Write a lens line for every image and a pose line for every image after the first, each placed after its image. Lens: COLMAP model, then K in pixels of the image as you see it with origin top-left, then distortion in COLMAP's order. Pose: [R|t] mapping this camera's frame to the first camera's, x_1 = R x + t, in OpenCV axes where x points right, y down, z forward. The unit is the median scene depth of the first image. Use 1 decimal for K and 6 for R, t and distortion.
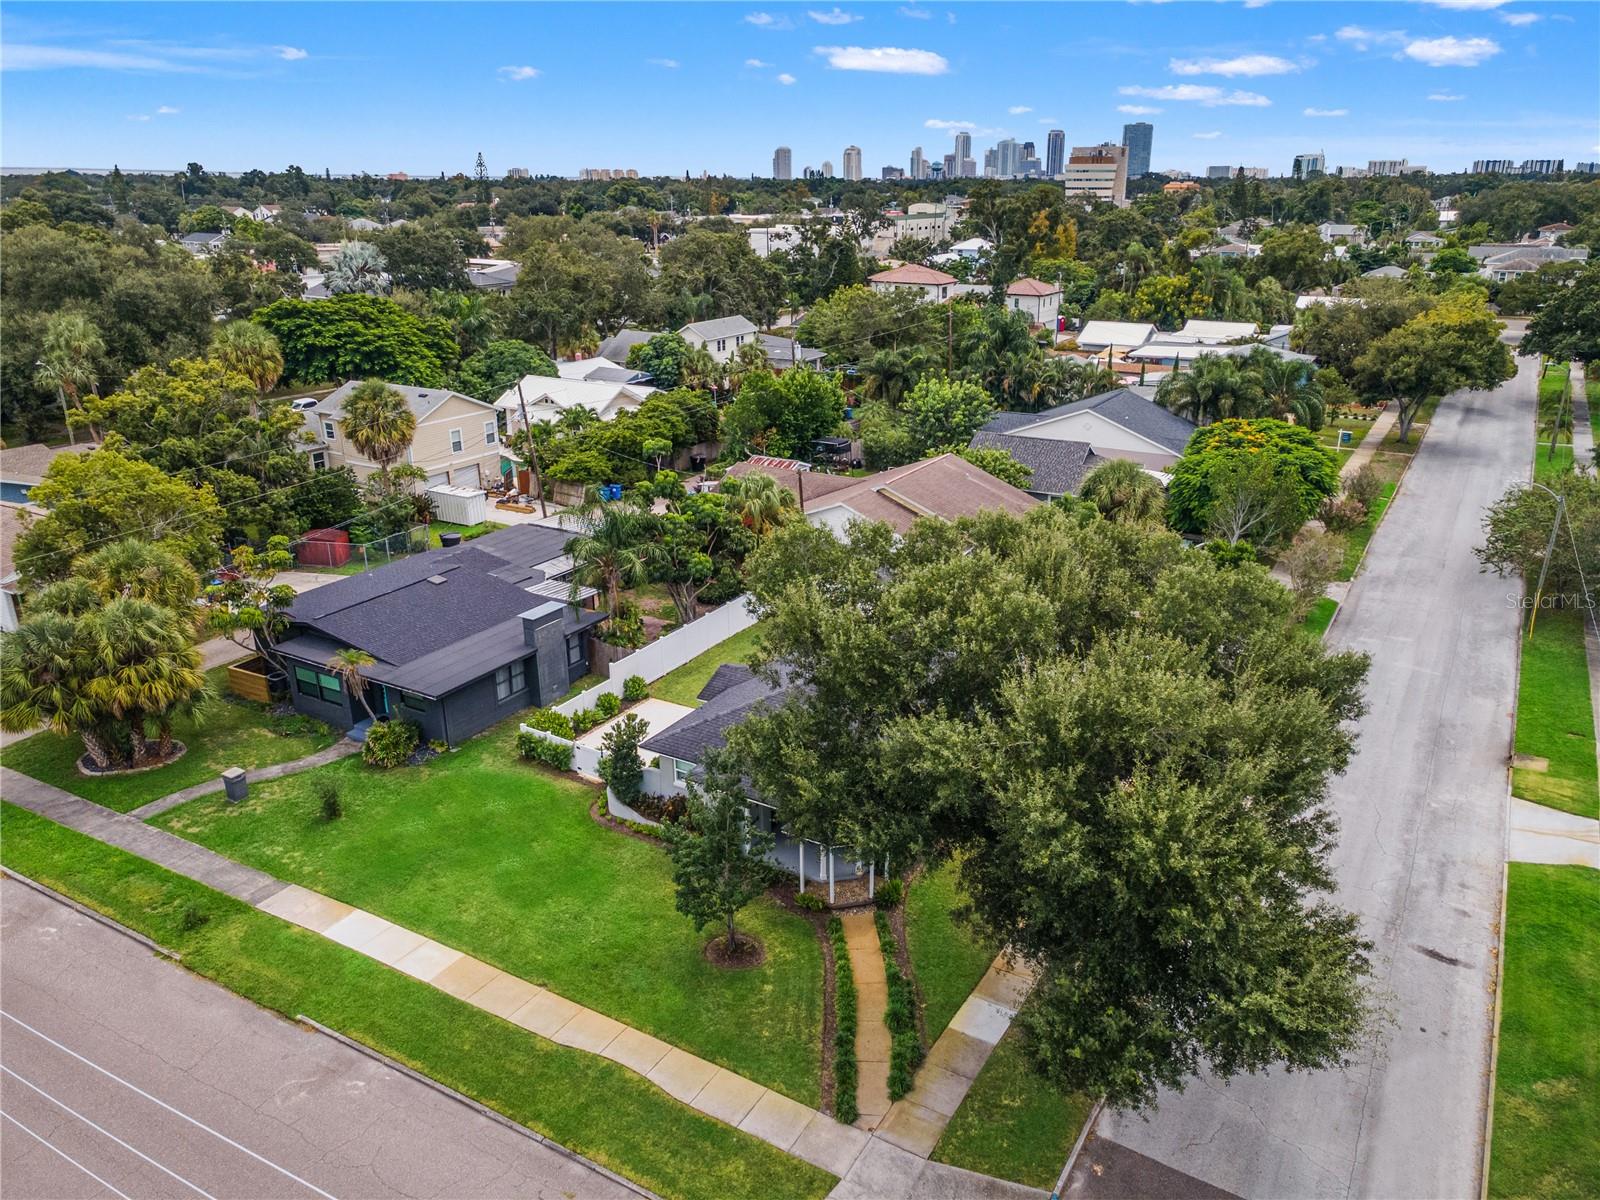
lens RADIAL K [[1151.1, 0, 852.9], [0, 1151.1, 589.3], [0, 0, 1]] dist [0.031969, 0.004990]
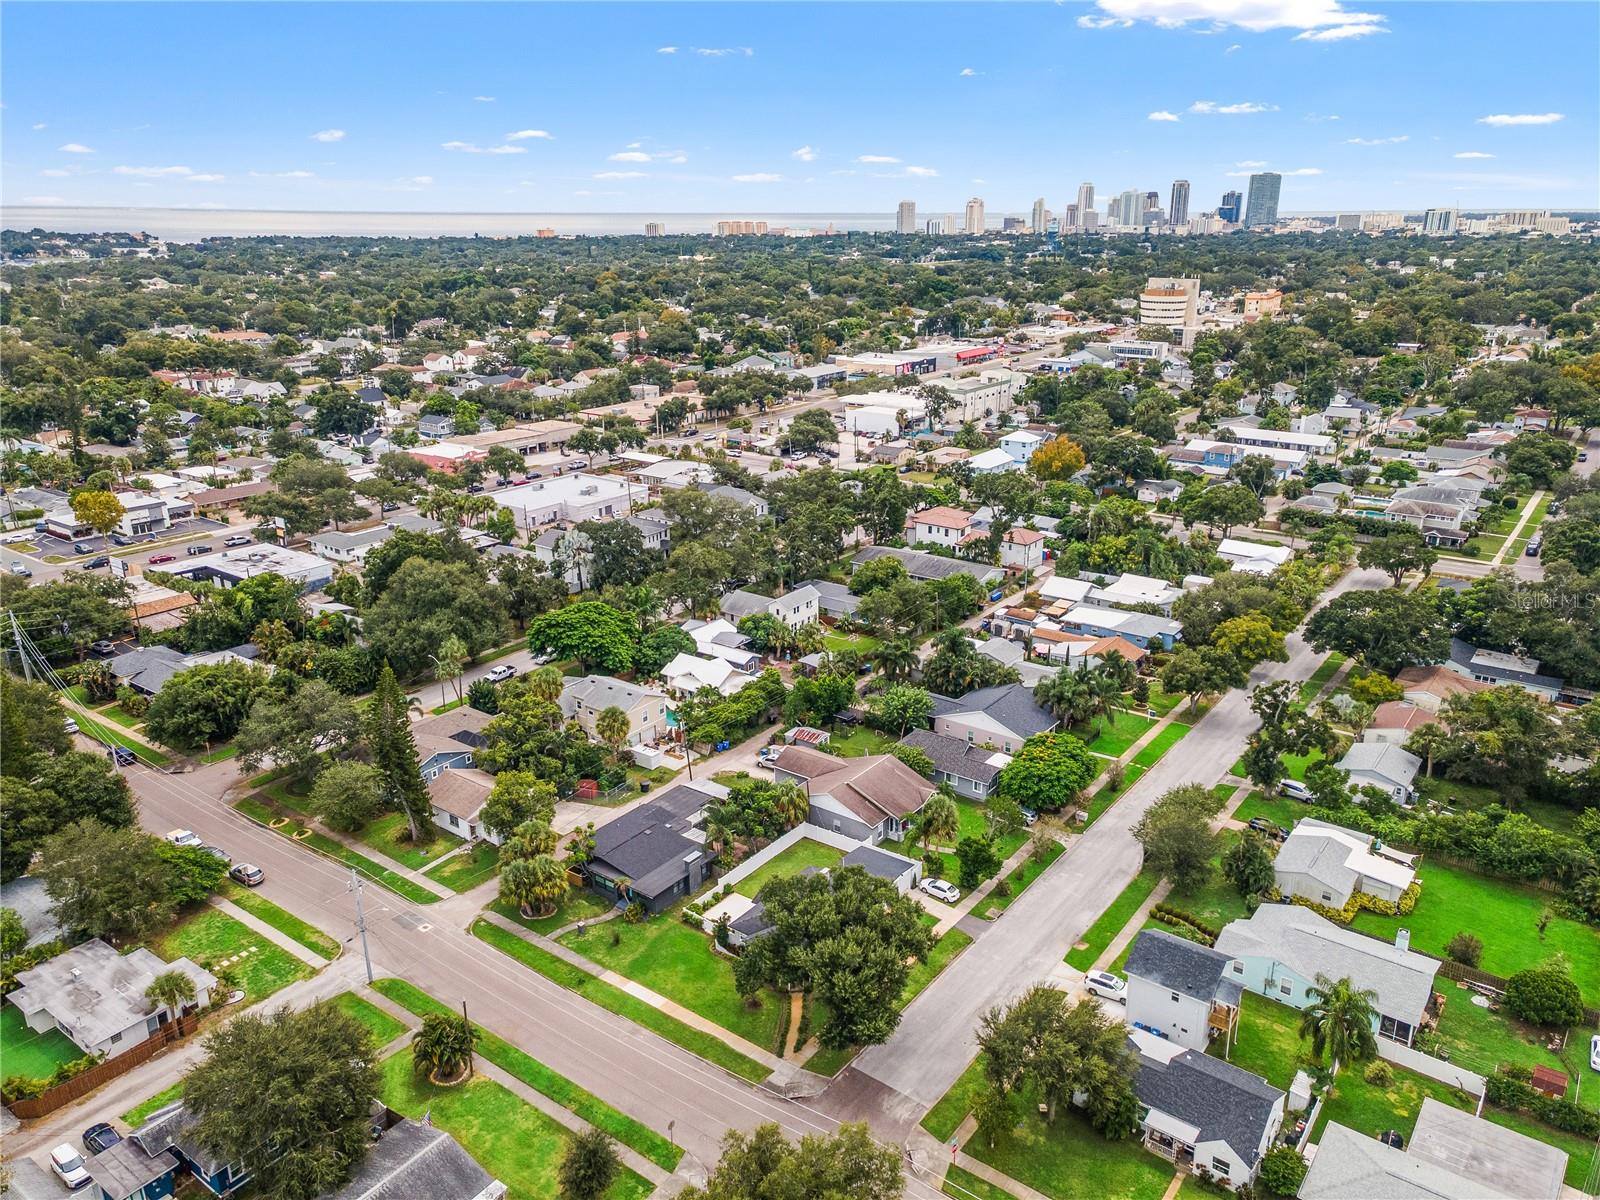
lens RADIAL K [[1151.1, 0, 852.9], [0, 1151.1, 589.3], [0, 0, 1]] dist [0.031969, 0.004990]
pose [[0.994724, 0.033687, -0.096895, 0.295621], [-0.036599, 0.998925, -0.028441, -0.501840], [0.095832, 0.031838, 0.994888, -1.457765]]
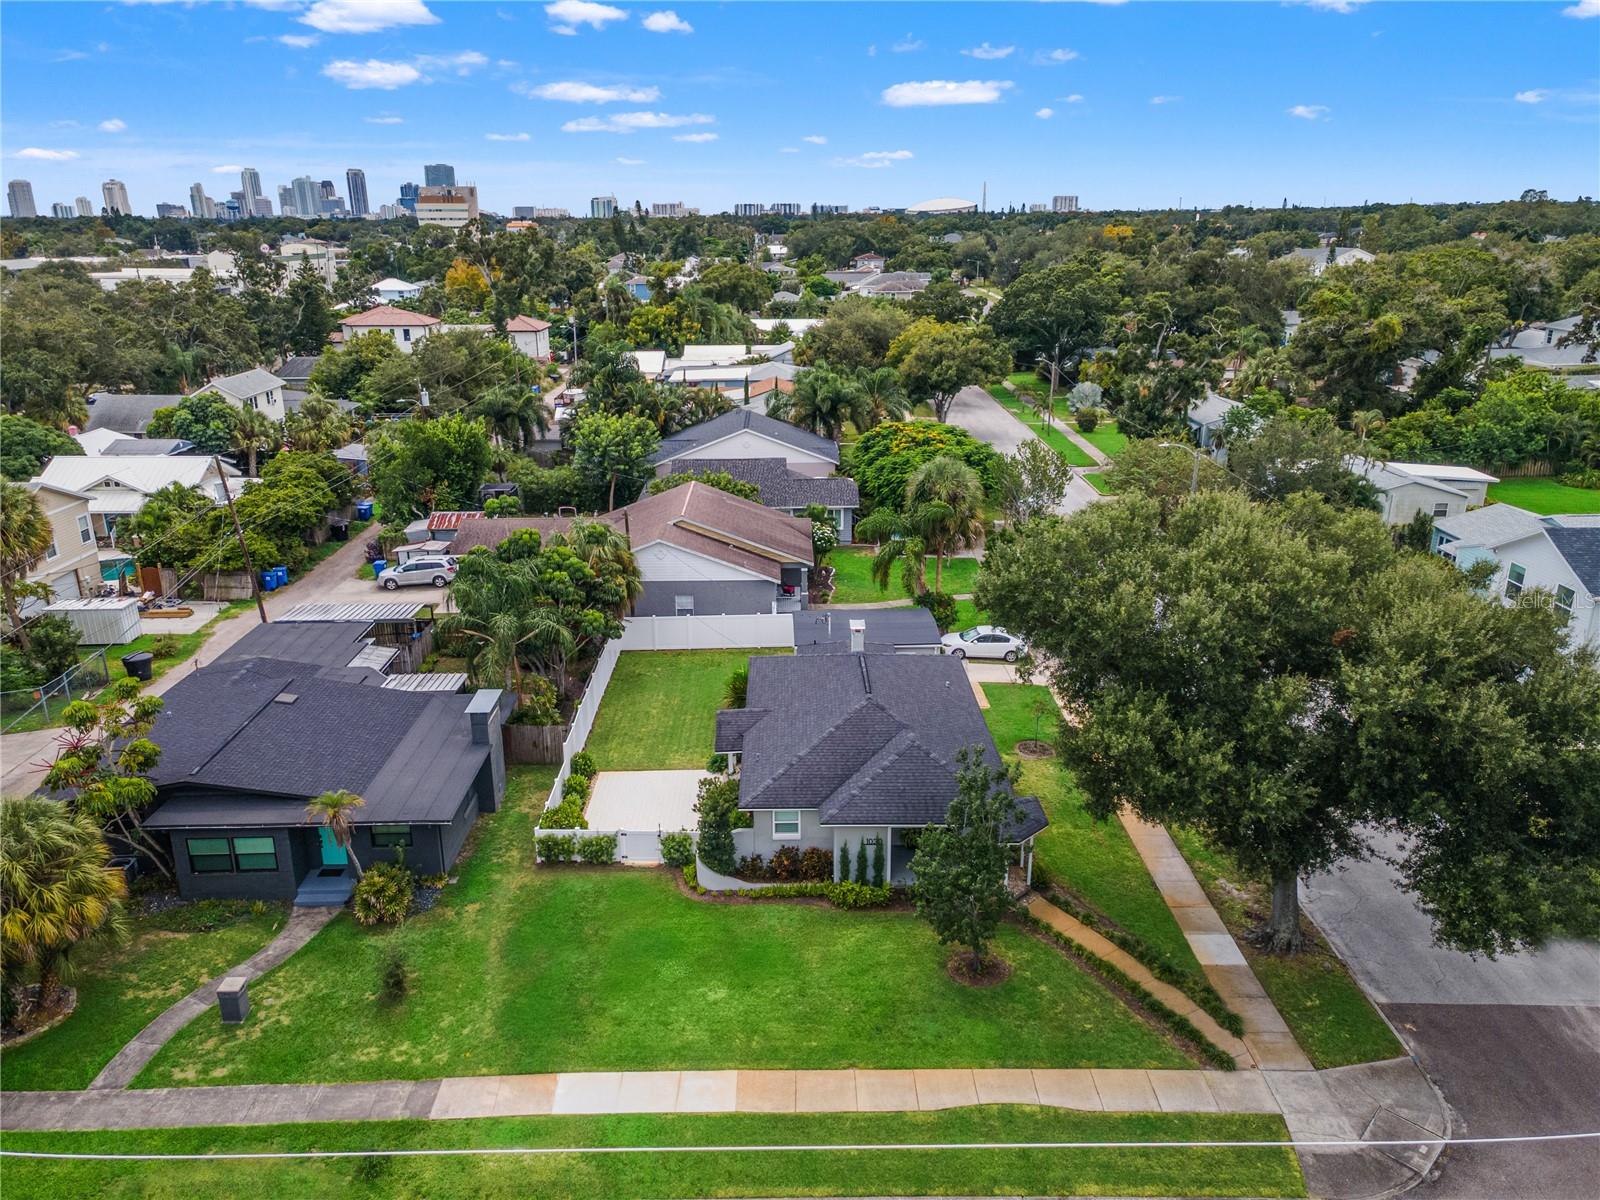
lens RADIAL K [[1113.7, 0, 800.0], [0, 1113.7, 600.0], [0, 0, 1]] dist [0.034254, 0.009796]
pose [[0.867805, -0.170728, 0.466654, -0.448437], [0.176645, 0.983773, 0.031424, -0.042019], [-0.464446, 0.055162, 0.883882, 0.137407]]
